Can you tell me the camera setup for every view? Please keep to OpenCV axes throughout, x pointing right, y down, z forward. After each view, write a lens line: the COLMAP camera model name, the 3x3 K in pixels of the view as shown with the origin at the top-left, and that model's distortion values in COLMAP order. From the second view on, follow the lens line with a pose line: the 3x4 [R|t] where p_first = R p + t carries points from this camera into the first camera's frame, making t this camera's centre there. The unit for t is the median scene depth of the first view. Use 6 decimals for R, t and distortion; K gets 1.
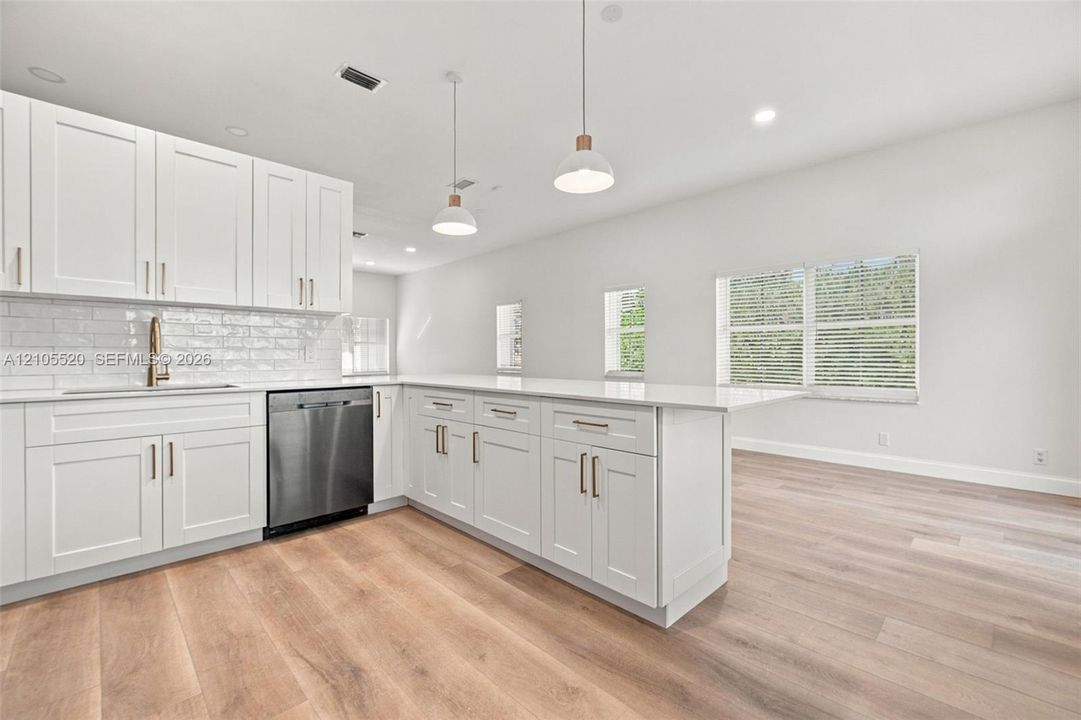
lens RADIAL K [[460.5, 0, 538.7], [0, 460.5, 357.7], [0, 0, 1]] dist [-0.003397, -0.000847]
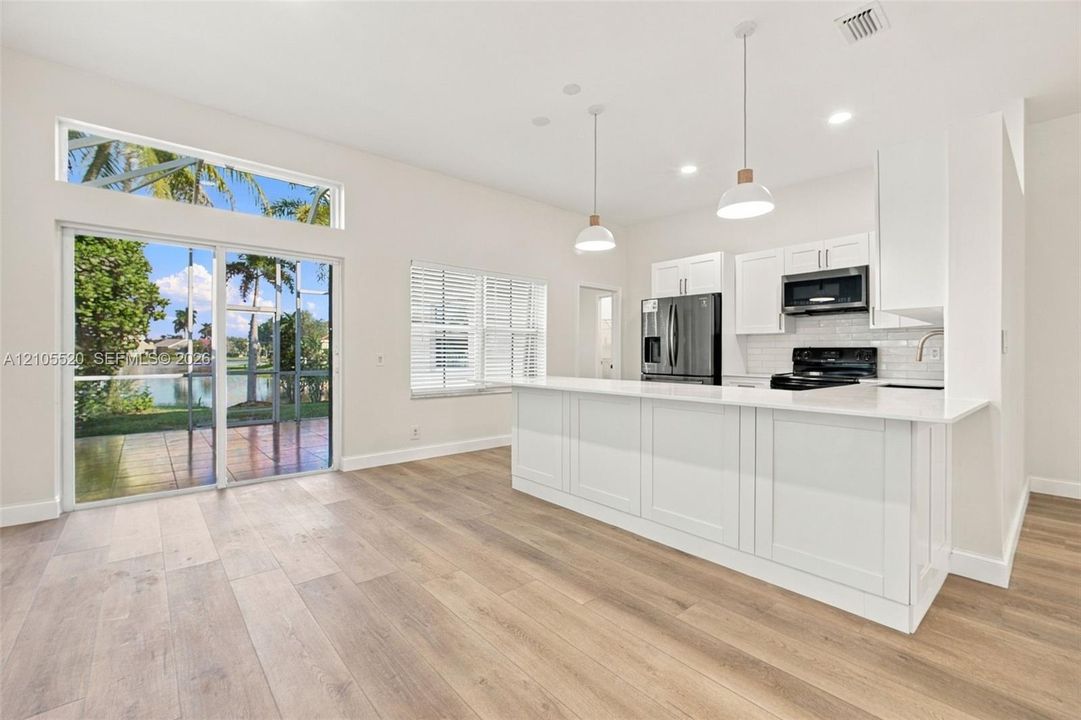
lens RADIAL K [[460.5, 0, 540.6], [0, 460.5, 356.9], [0, 0, 1]] dist [-0.003397, -0.000847]
pose [[-0.998359, -0.005111, 0.057042, 0.178315], [-0.004583, 0.999945, 0.009386, -0.028287], [-0.057087, 0.009109, -0.998328, 2.420921]]
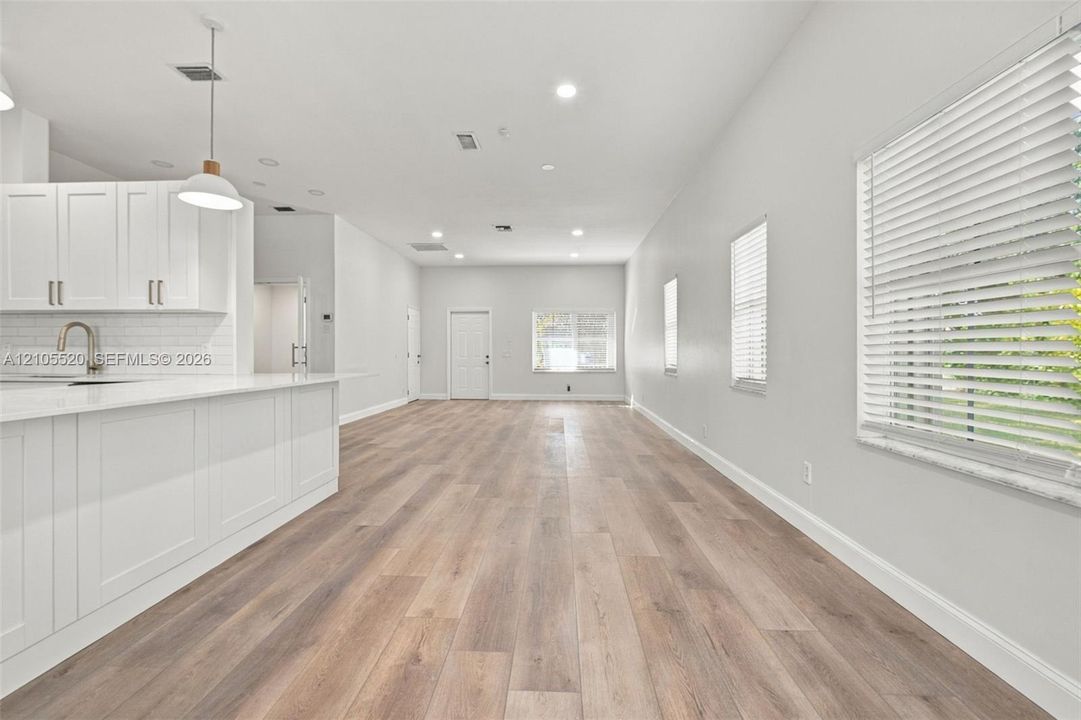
lens RADIAL K [[460.5, 0, 533.6], [0, 460.5, 353.3], [0, 0, 1]] dist [-0.003397, -0.000847]
pose [[0.673701, 0.003778, -0.738994, 1.089491], [-0.003452, 0.999992, 0.001966, -0.006933], [0.738996, 0.001227, 0.673709, 1.131841]]
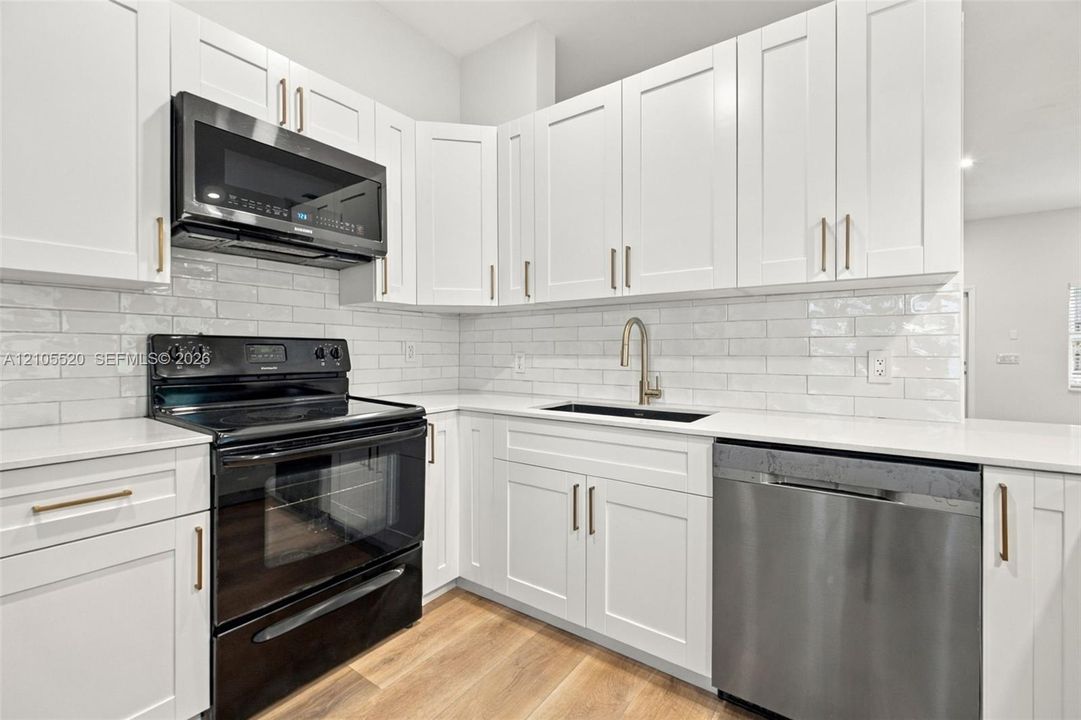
lens RADIAL K [[460.5, 0, 535.2], [0, 460.5, 356.5], [0, 0, 1]] dist [-0.003397, -0.000847]
pose [[0.167231, 0.011376, -0.985852, -0.084930], [-0.004551, 0.999932, 0.010766, -0.031524], [0.985907, 0.002686, 0.167271, 0.728410]]
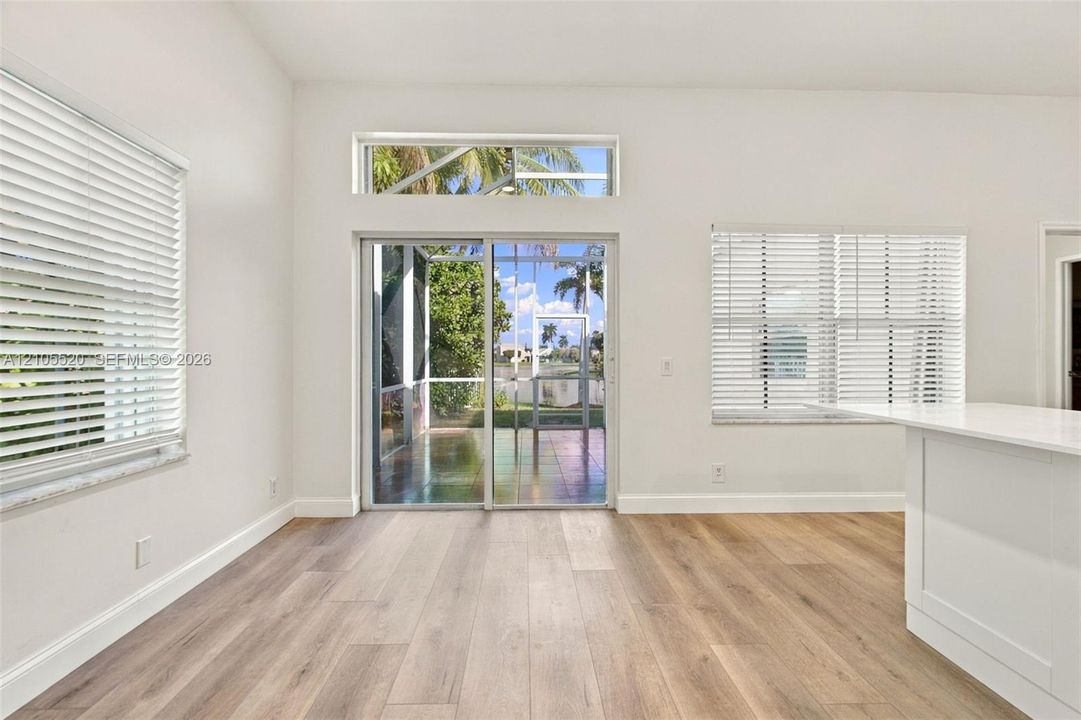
lens RADIAL K [[460.5, 0, 534.5], [0, 460.5, 360.9], [0, 0, 1]] dist [-0.003397, -0.000847]
pose [[-0.731115, -0.003561, 0.682245, 0.295678], [0.001381, 0.999977, 0.006699, -0.022380], [-0.682253, 0.005840, -0.731093, 1.858344]]
